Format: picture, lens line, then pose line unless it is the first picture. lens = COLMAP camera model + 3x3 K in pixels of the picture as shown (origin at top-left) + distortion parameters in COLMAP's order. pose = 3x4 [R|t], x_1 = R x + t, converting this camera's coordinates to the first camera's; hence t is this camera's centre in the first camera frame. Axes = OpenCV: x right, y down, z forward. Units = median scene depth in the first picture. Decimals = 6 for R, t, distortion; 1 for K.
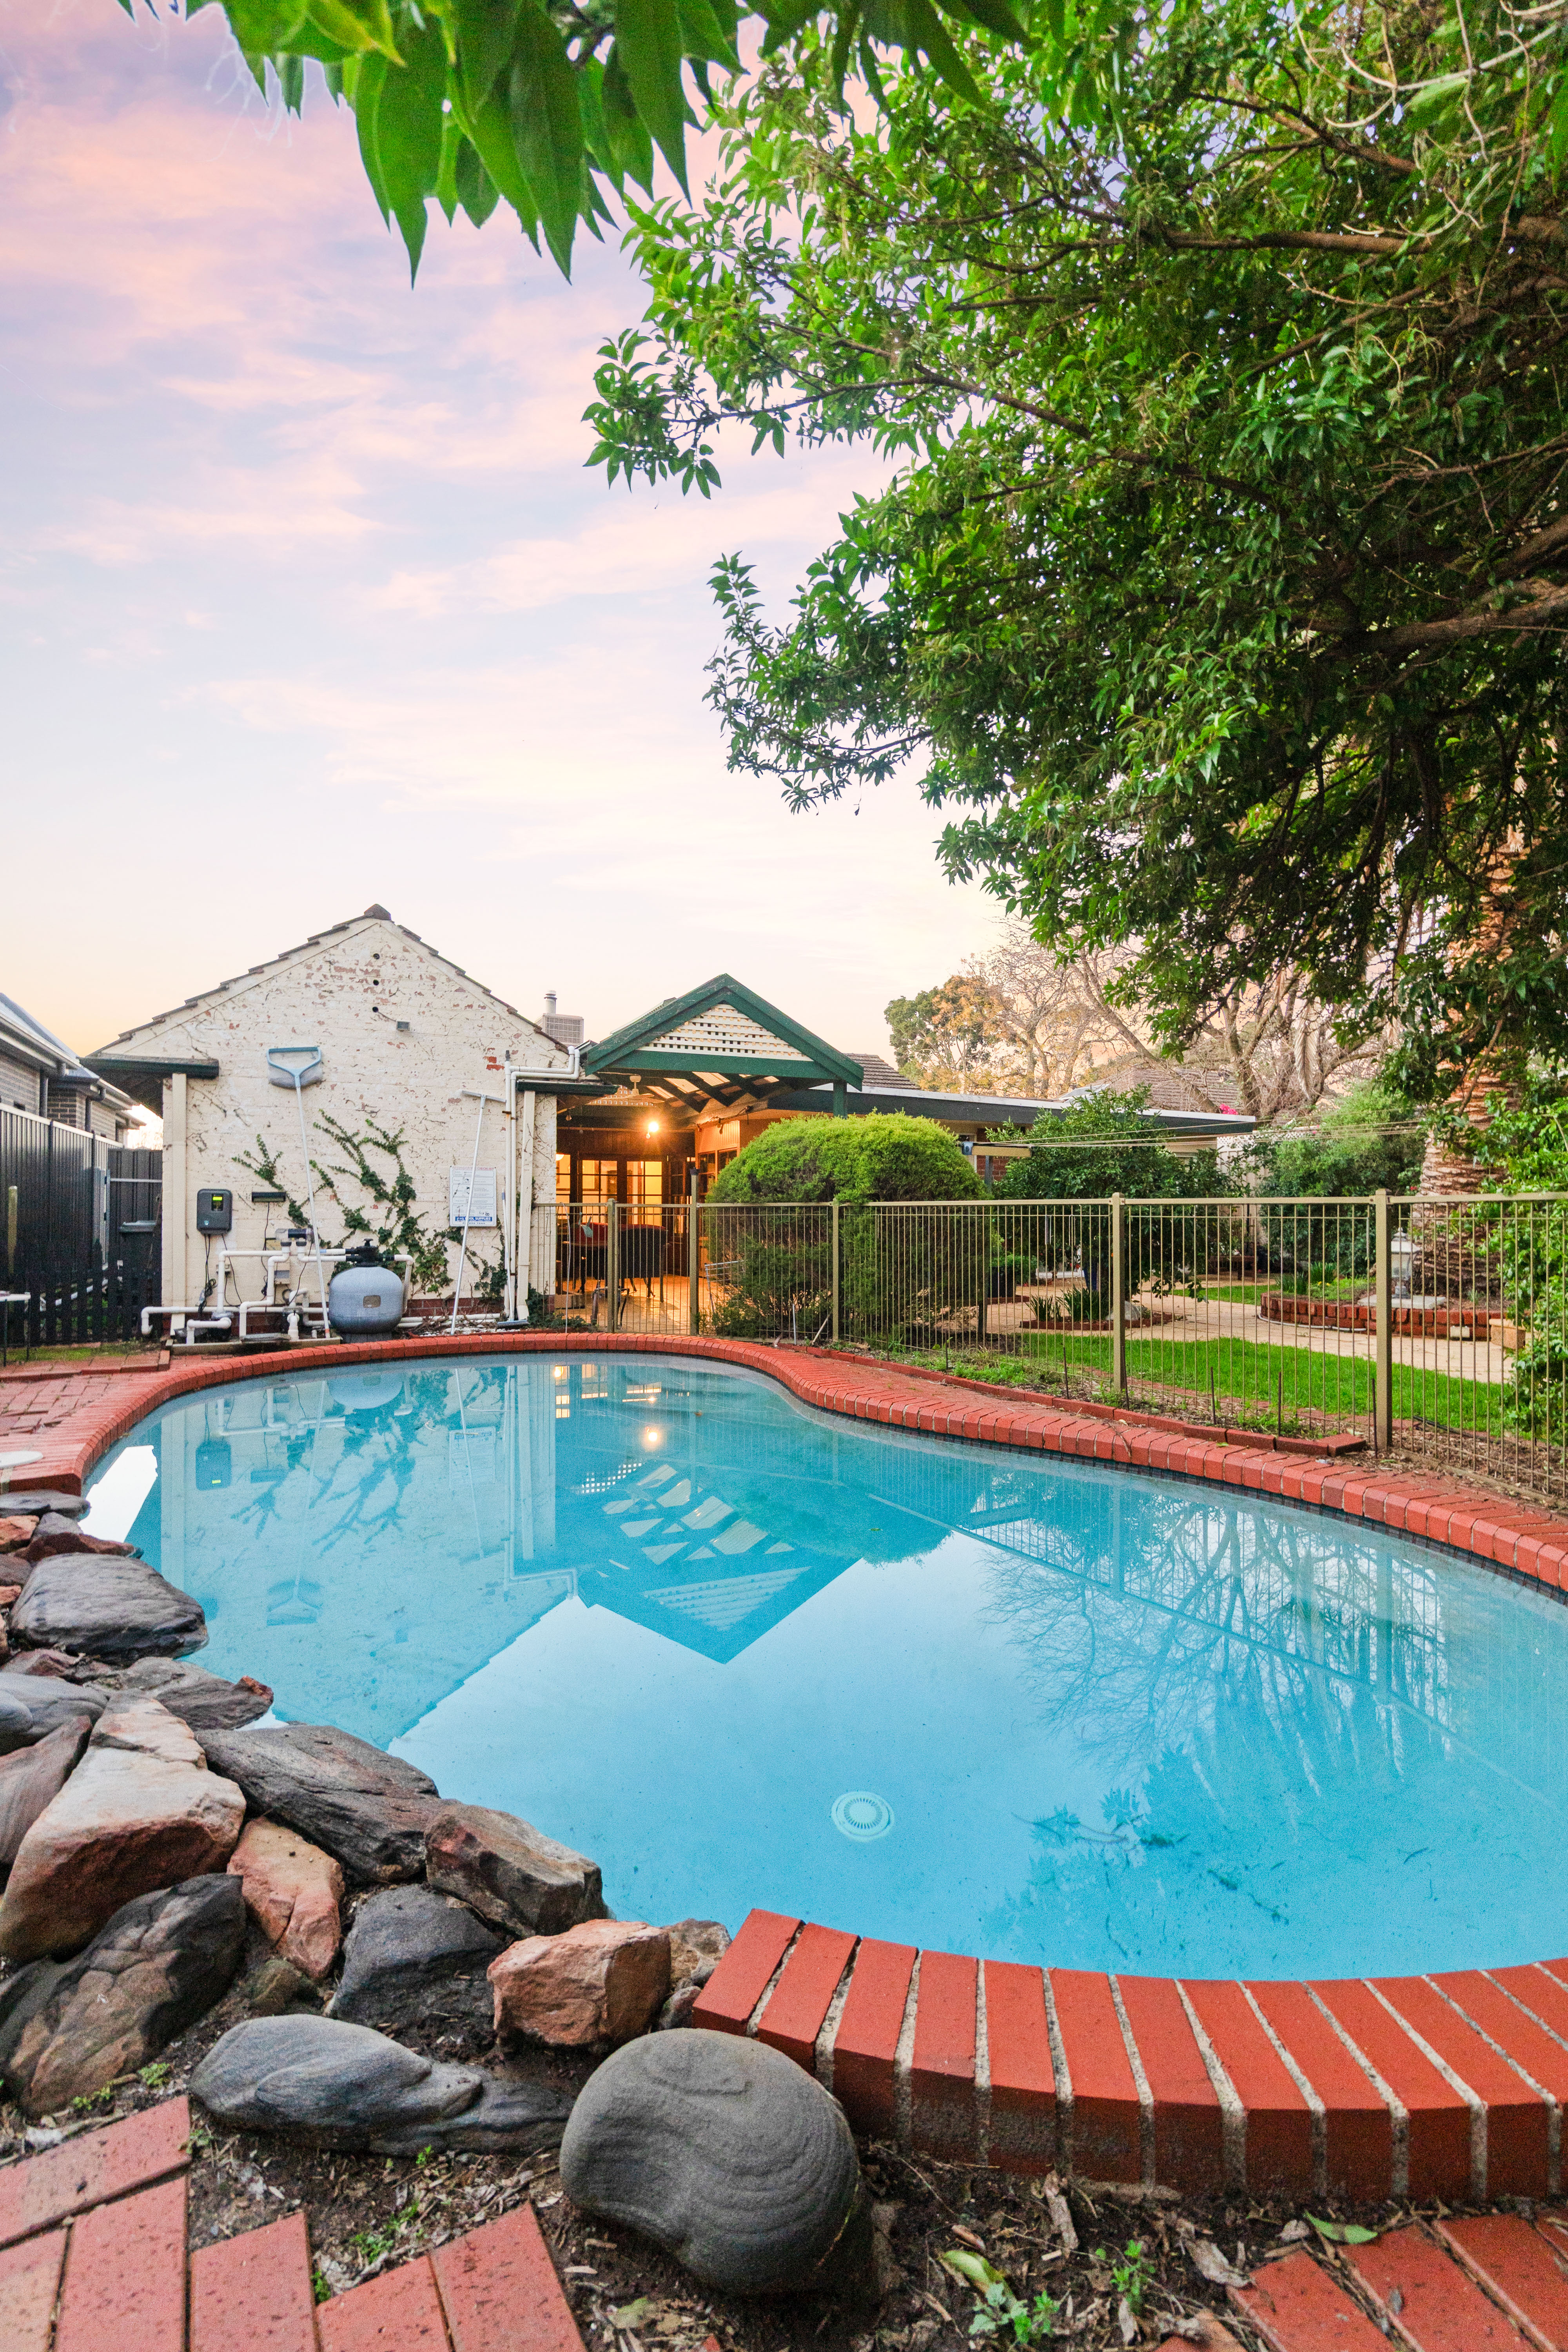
lens RADIAL K [[1009.7, 0, 735.9], [0, 1009.7, 1207.9], [0, 0, 1]] dist [-0.008320, -0.000051]
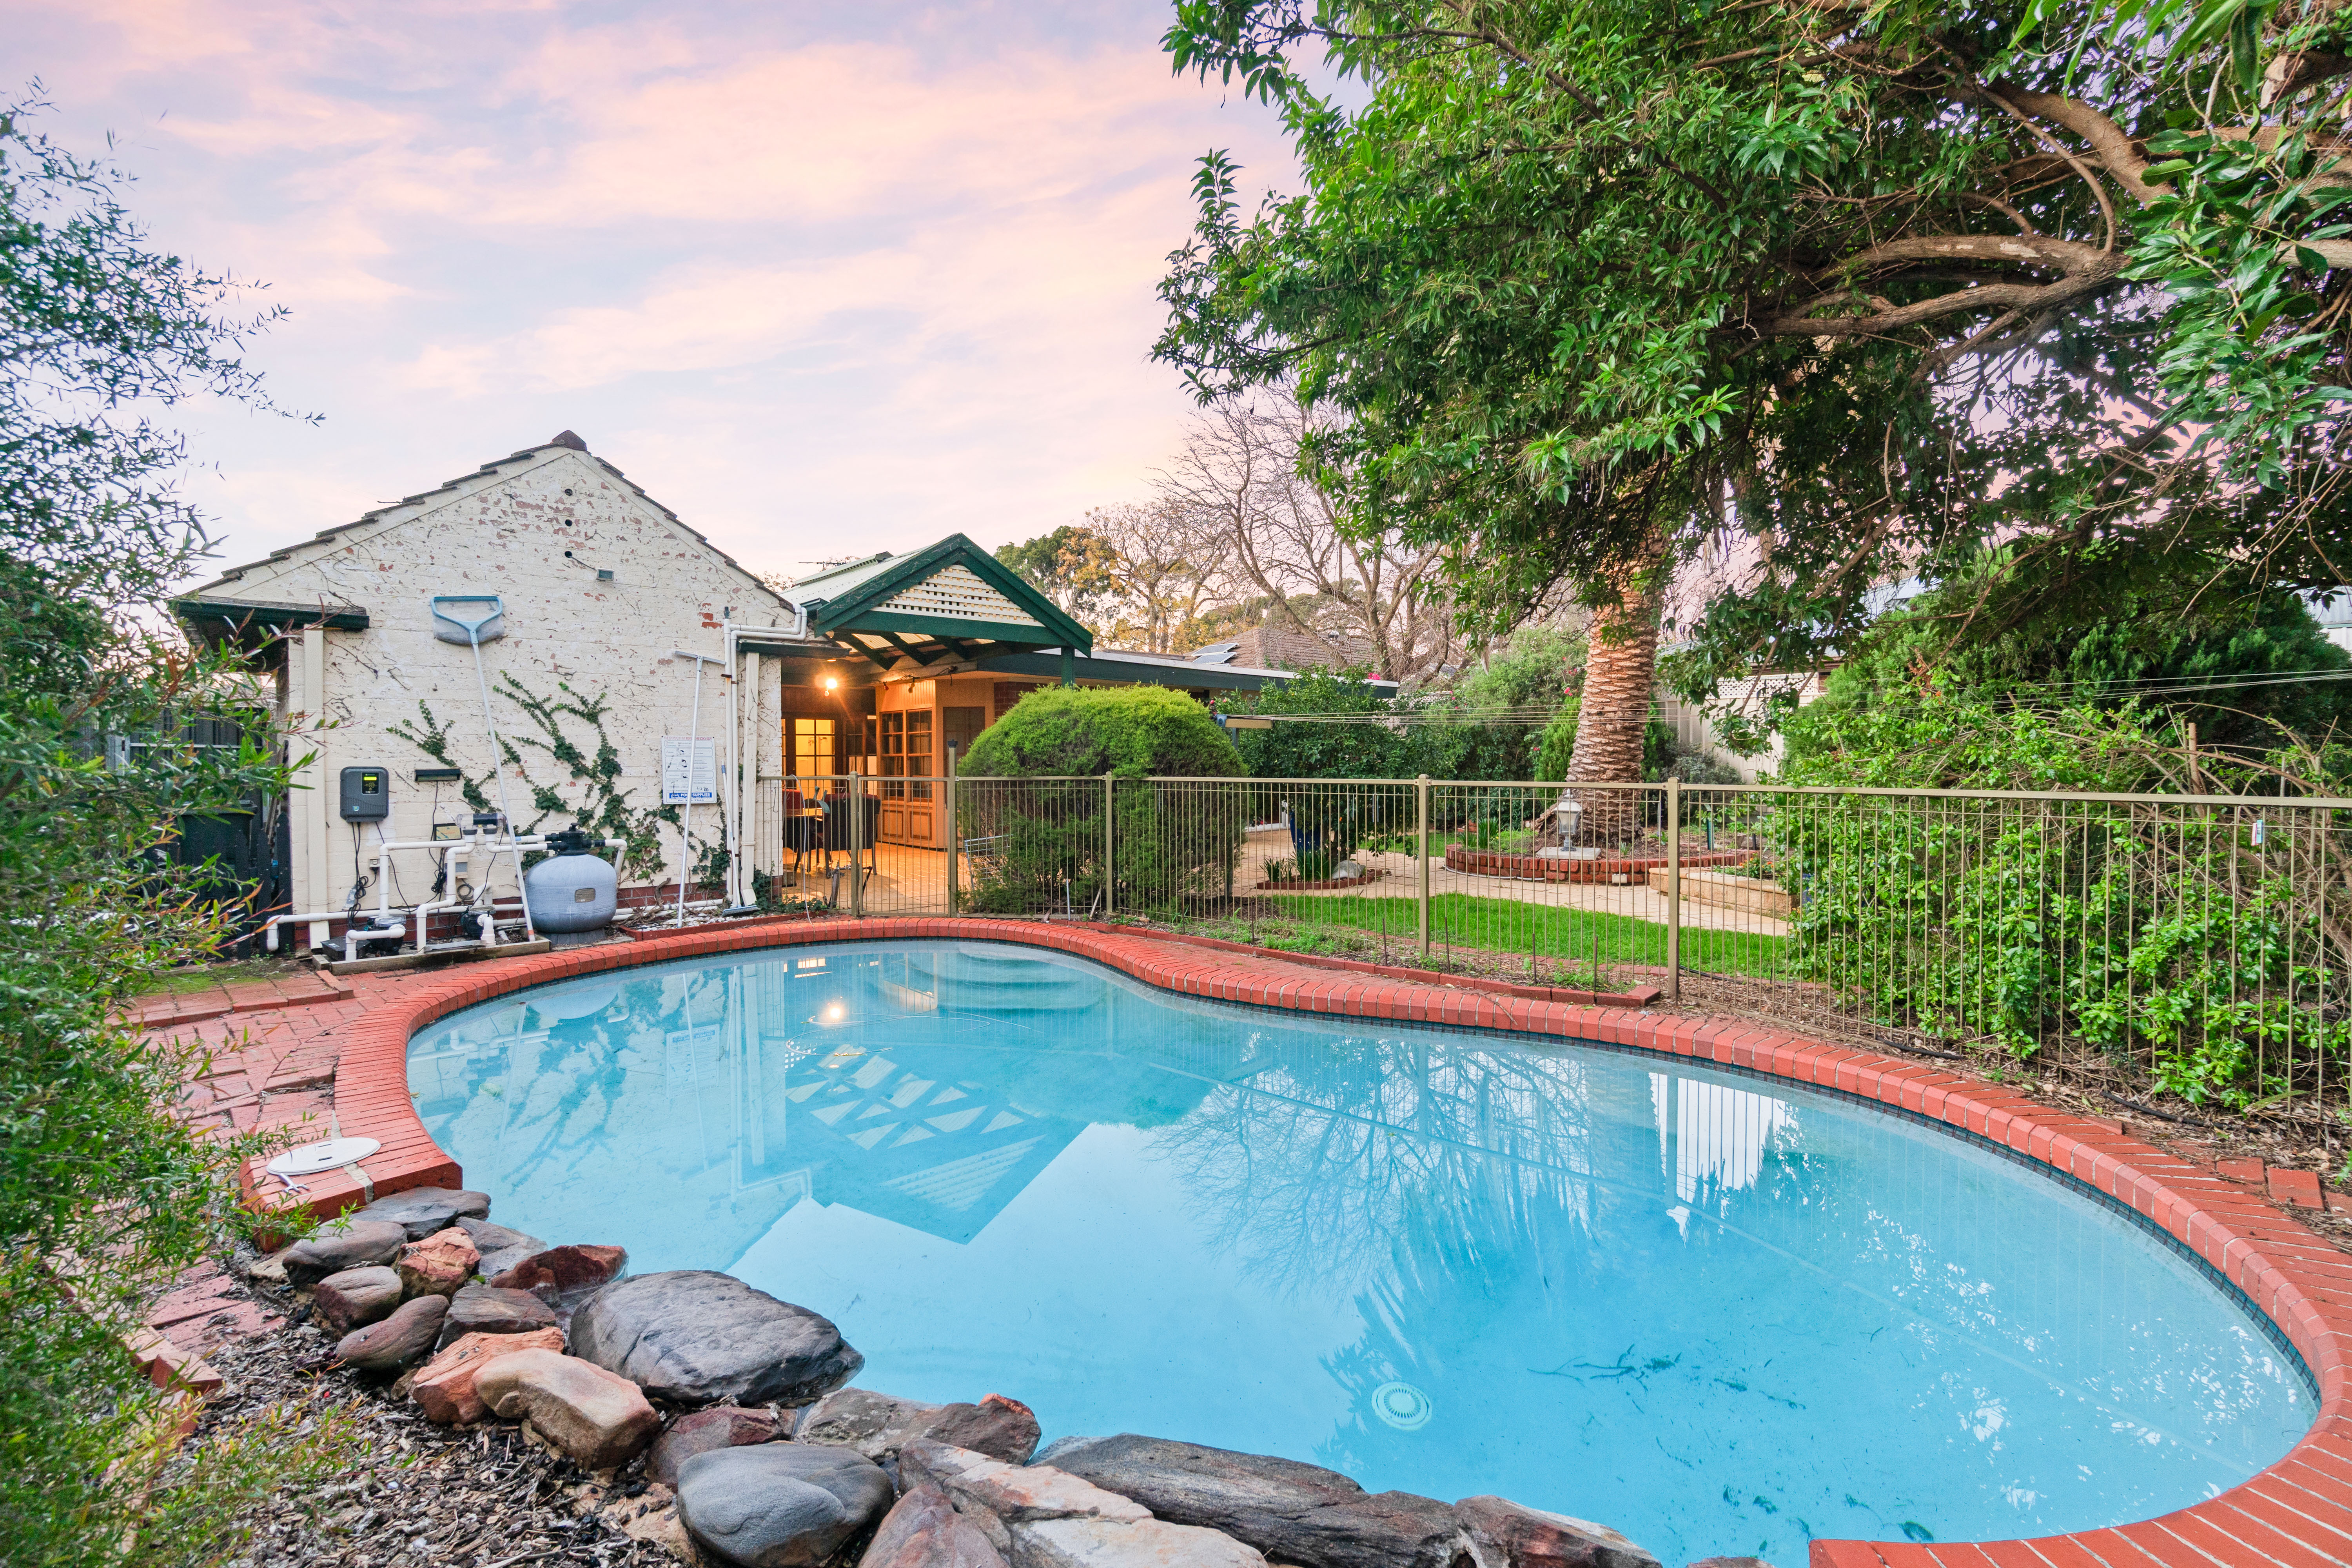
lens RADIAL K [[1009.7, 0, 1176.2], [0, 1009.7, 781.7], [0, 0, 1]] dist [-0.008320, -0.000051]
pose [[0.953626, -0.012454, 0.300737, -0.130010], [0.005488, 0.999697, 0.023995, -0.021965], [-0.300944, -0.021232, 0.953405, 0.023883]]
